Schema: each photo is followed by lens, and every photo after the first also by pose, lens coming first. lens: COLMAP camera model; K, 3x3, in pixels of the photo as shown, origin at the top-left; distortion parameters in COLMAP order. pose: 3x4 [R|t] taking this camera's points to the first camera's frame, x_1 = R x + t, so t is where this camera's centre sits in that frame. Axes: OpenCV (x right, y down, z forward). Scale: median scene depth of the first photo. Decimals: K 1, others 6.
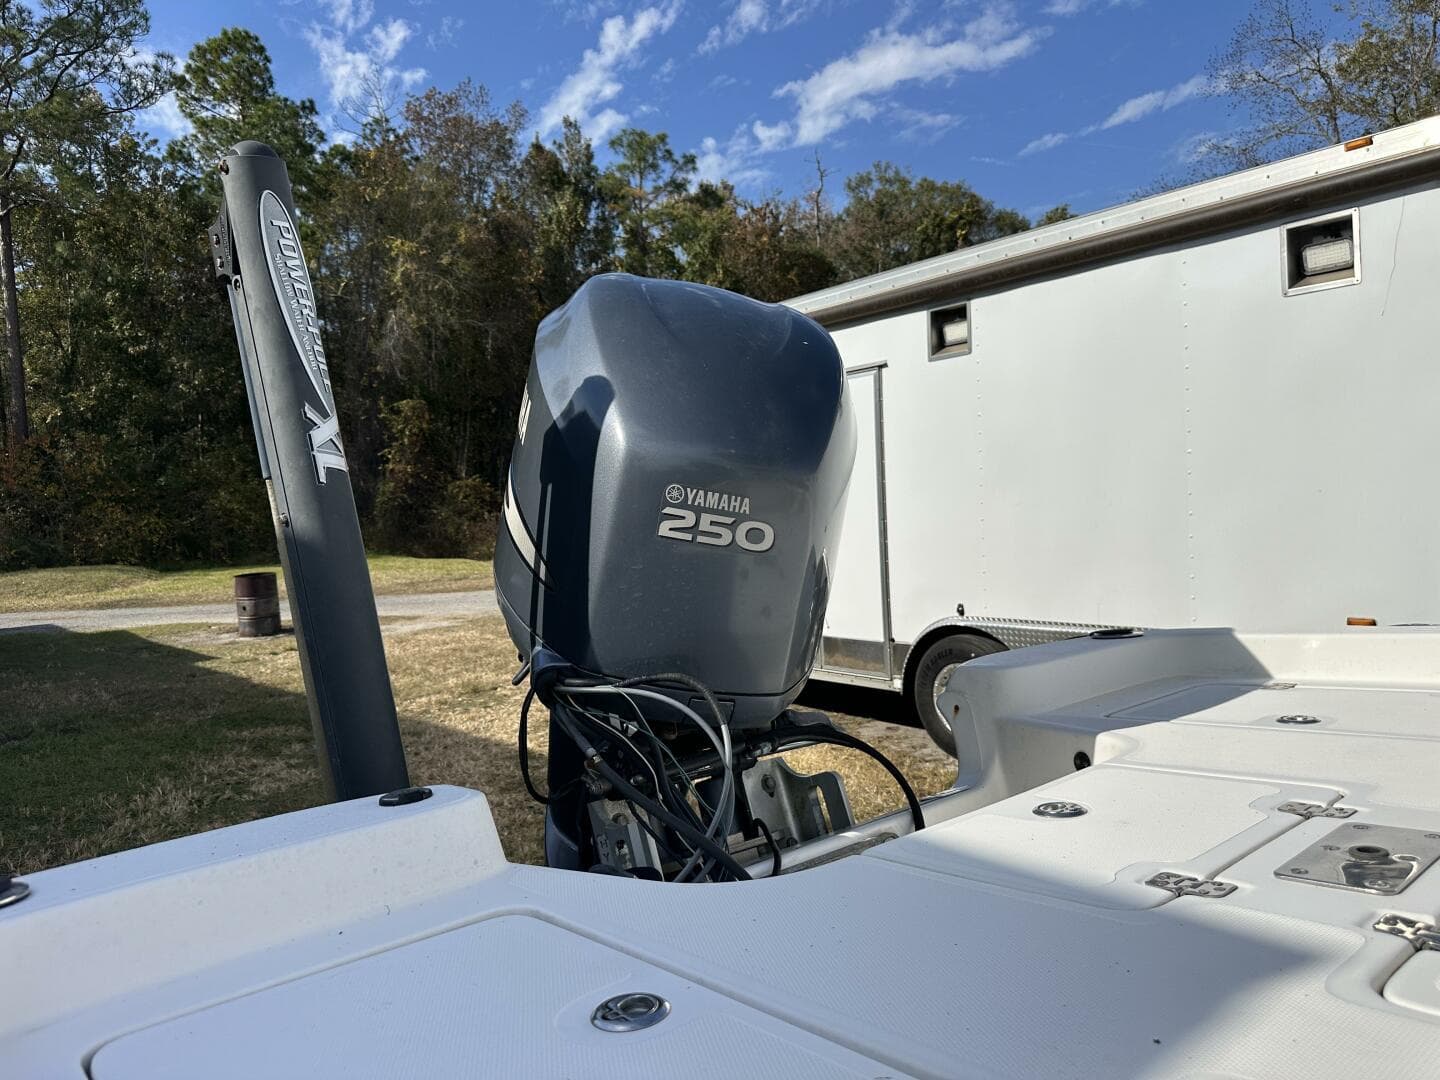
lens RADIAL K [[1030.8, 0, 708.0], [0, 1030.8, 552.8], [0, 0, 1]] dist [0.053717, -0.061082]
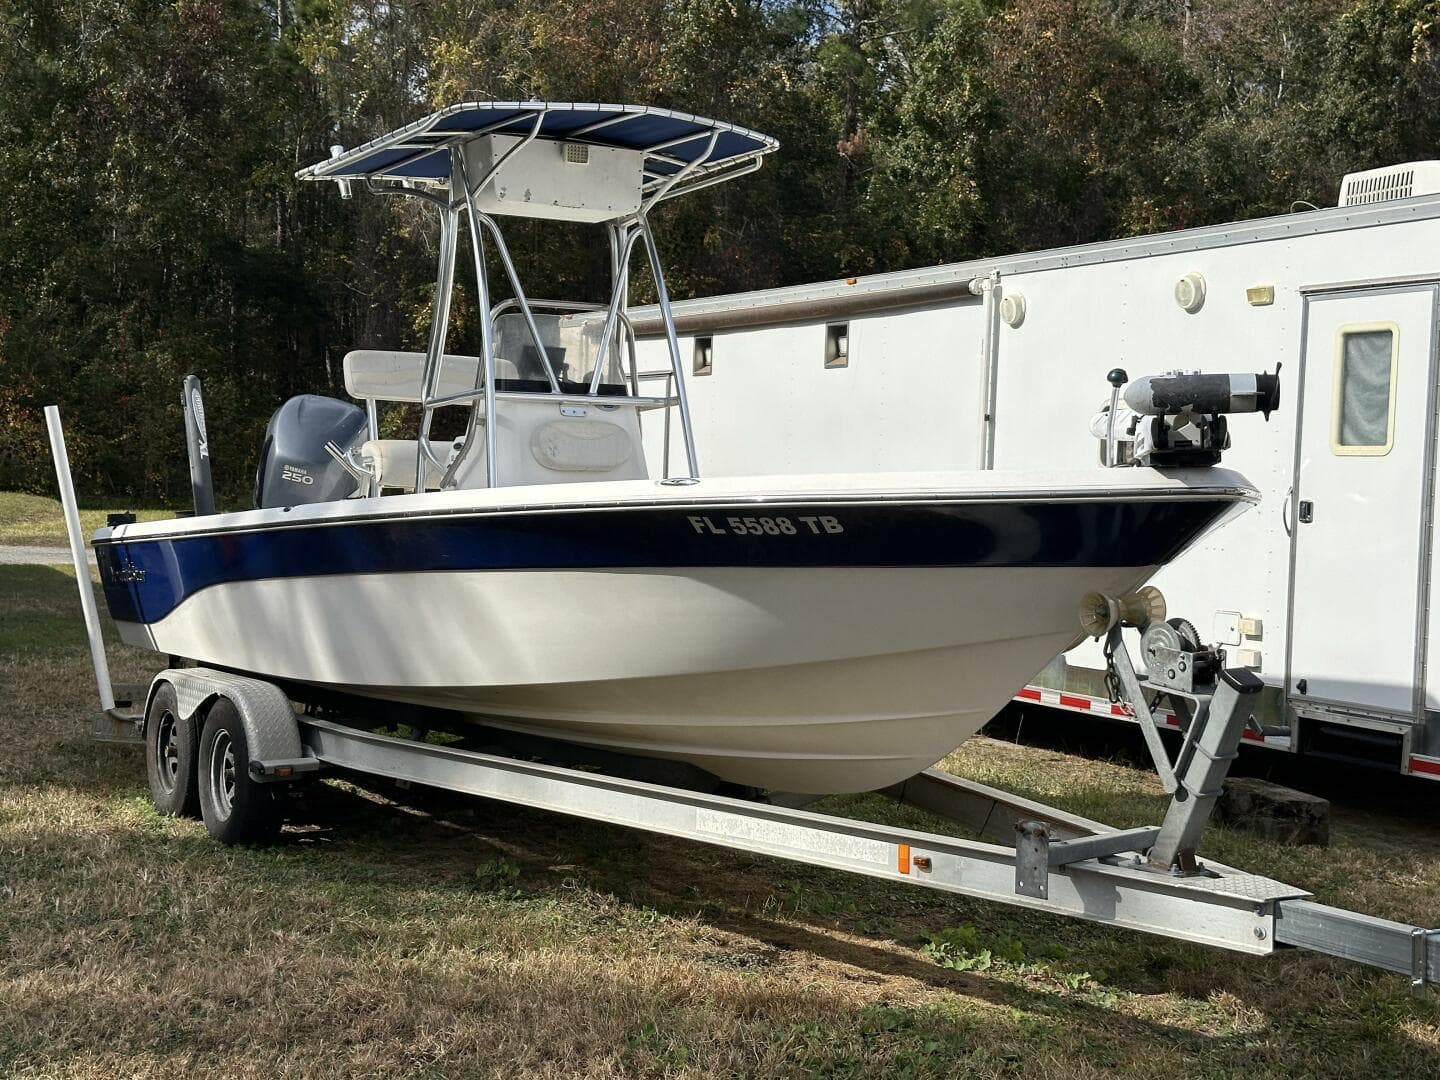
lens RADIAL K [[2060.8, 0, 723.3], [0, 2060.8, 537.6], [0, 0, 1]] dist [0.125346, 0.000000]
pose [[0.982559, 0.080694, -0.167530, 0.143379], [-0.082147, 0.996619, -0.001750, 0.004219], [0.166822, 0.015482, 0.985865, -0.316877]]
